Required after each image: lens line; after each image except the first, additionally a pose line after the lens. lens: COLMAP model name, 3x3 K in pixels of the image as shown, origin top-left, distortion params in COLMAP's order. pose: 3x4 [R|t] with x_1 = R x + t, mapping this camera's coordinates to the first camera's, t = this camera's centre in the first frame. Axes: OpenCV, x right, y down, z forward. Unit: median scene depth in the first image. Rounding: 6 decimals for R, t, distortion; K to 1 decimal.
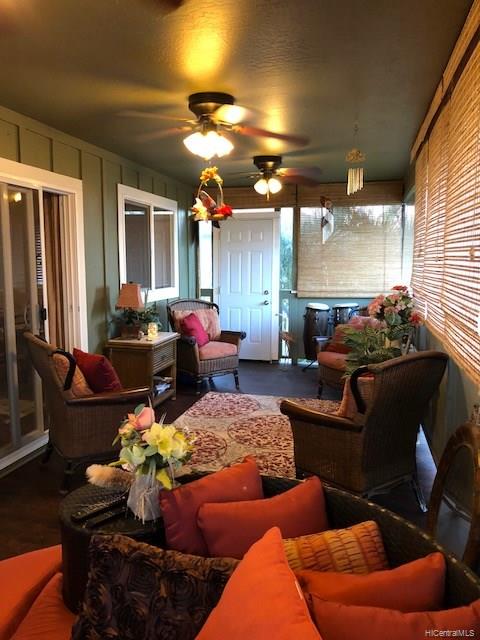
lens RADIAL K [[523.8, 0, 240.2], [0, 523.8, 320.3], [0, 0, 1]] dist [0.039599, -0.035666]
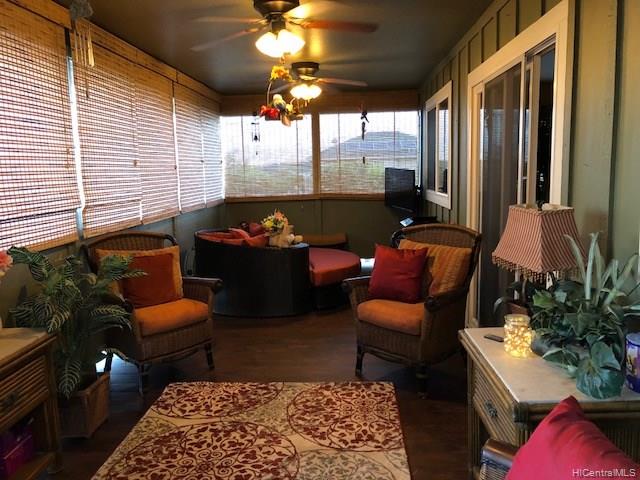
lens RADIAL K [[523.8, 0, 320.5], [0, 523.8, 239.7], [0, 0, 1]] dist [0.039599, -0.035666]
pose [[-0.984353, 0.042127, -0.171097, 0.042868], [-0.001798, 0.968549, 0.248818, -0.175385], [0.176198, 0.245232, -0.953318, 1.606975]]
